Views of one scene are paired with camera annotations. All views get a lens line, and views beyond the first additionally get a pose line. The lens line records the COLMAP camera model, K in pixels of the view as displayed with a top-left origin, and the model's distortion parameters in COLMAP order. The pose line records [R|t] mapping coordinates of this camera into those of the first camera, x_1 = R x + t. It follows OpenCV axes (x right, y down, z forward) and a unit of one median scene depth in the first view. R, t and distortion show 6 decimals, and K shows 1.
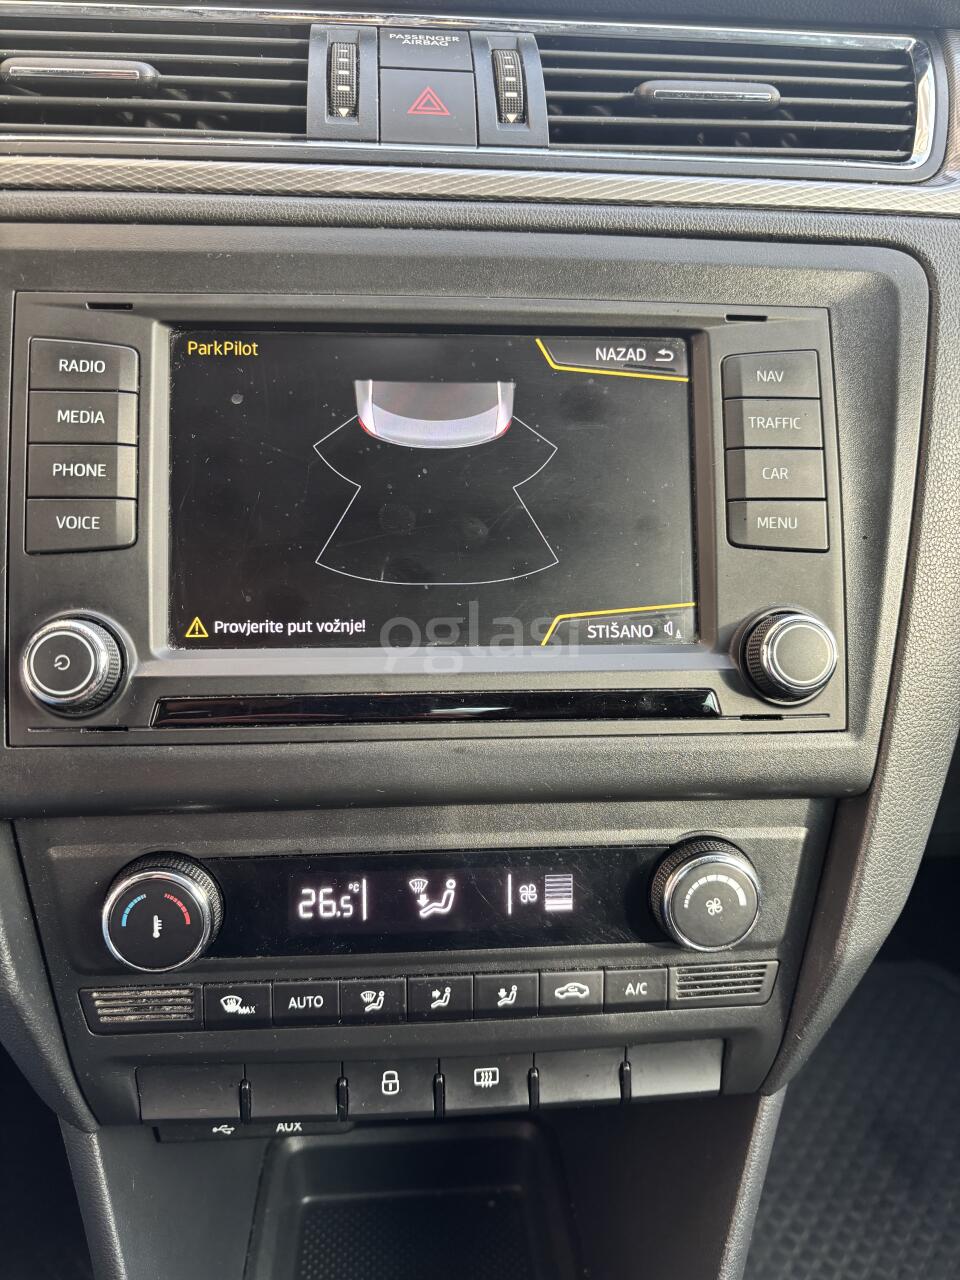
lens RADIAL K [[984.7, 0, 480.0], [0, 984.7, 640.0], [0, 0, 1]] dist [0.012356, -0.033081]
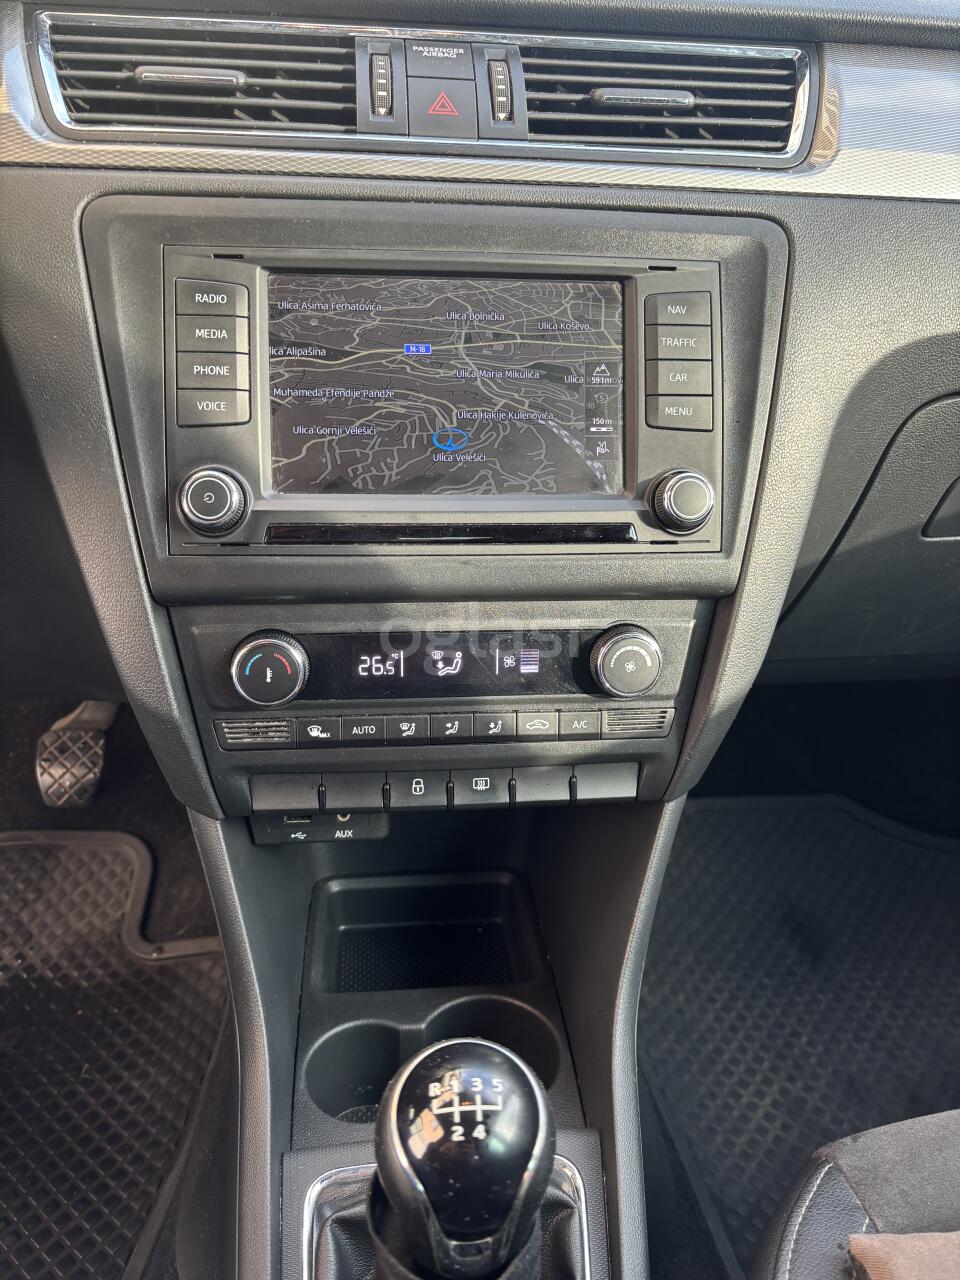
lens RADIAL K [[975.3, 0, 480.0], [0, 975.3, 640.0], [0, 0, 1]] dist [0.082891, -0.138419]
pose [[0.999786, 0.002980, 0.020479, -0.027570], [-0.004796, 0.996000, 0.089227, 0.092491], [-0.020131, -0.089306, 0.995801, -0.494293]]
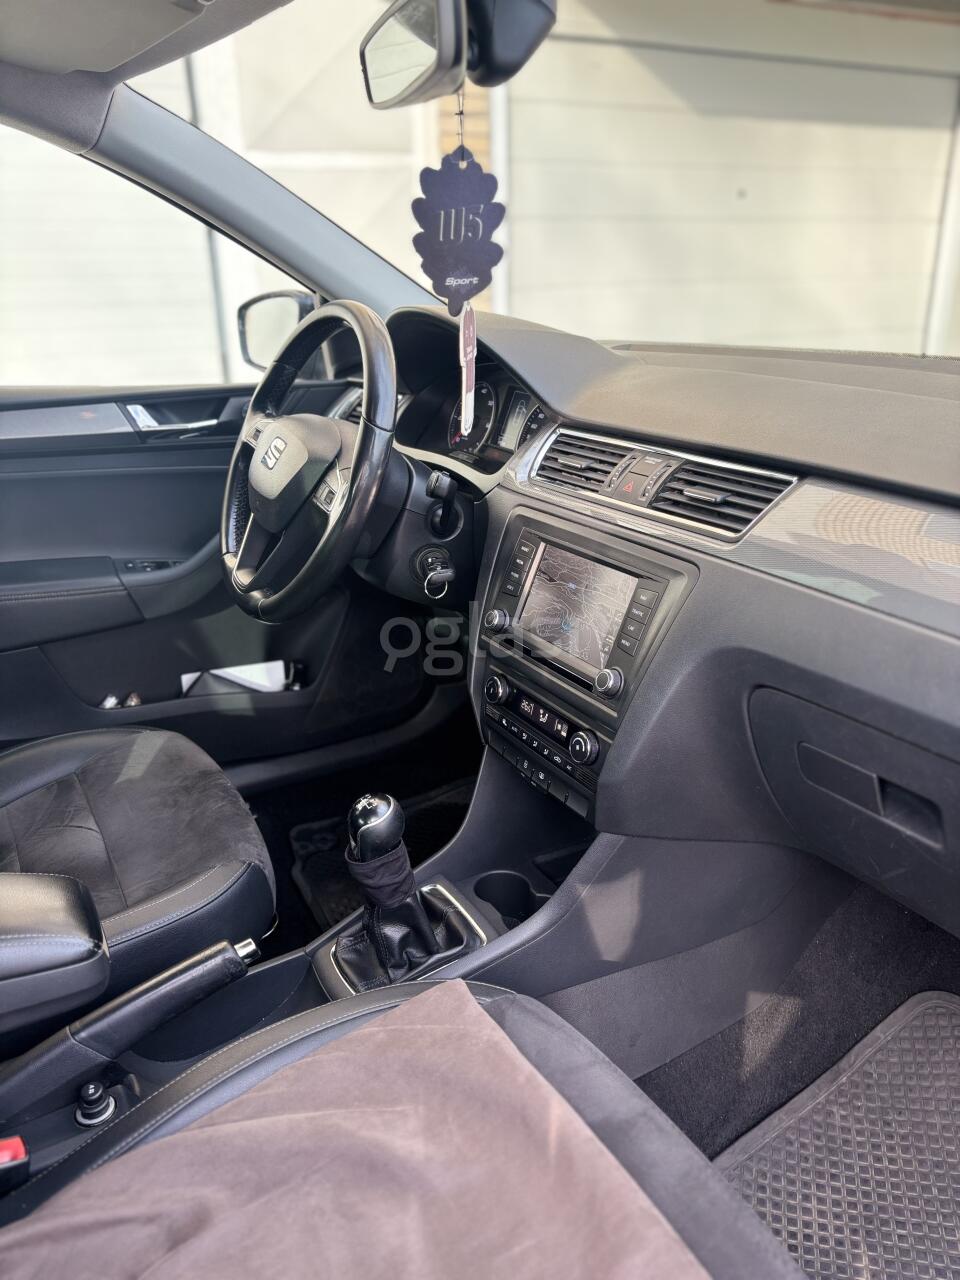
lens RADIAL K [[984.7, 0, 480.0], [0, 984.7, 640.0], [0, 0, 1]] dist [0.012356, -0.033081]
pose [[0.407949, 0.287597, -0.866525, 2.784122], [-0.265044, 0.945524, 0.189038, -0.587445], [0.873687, 0.152549, 0.461951, -0.828027]]
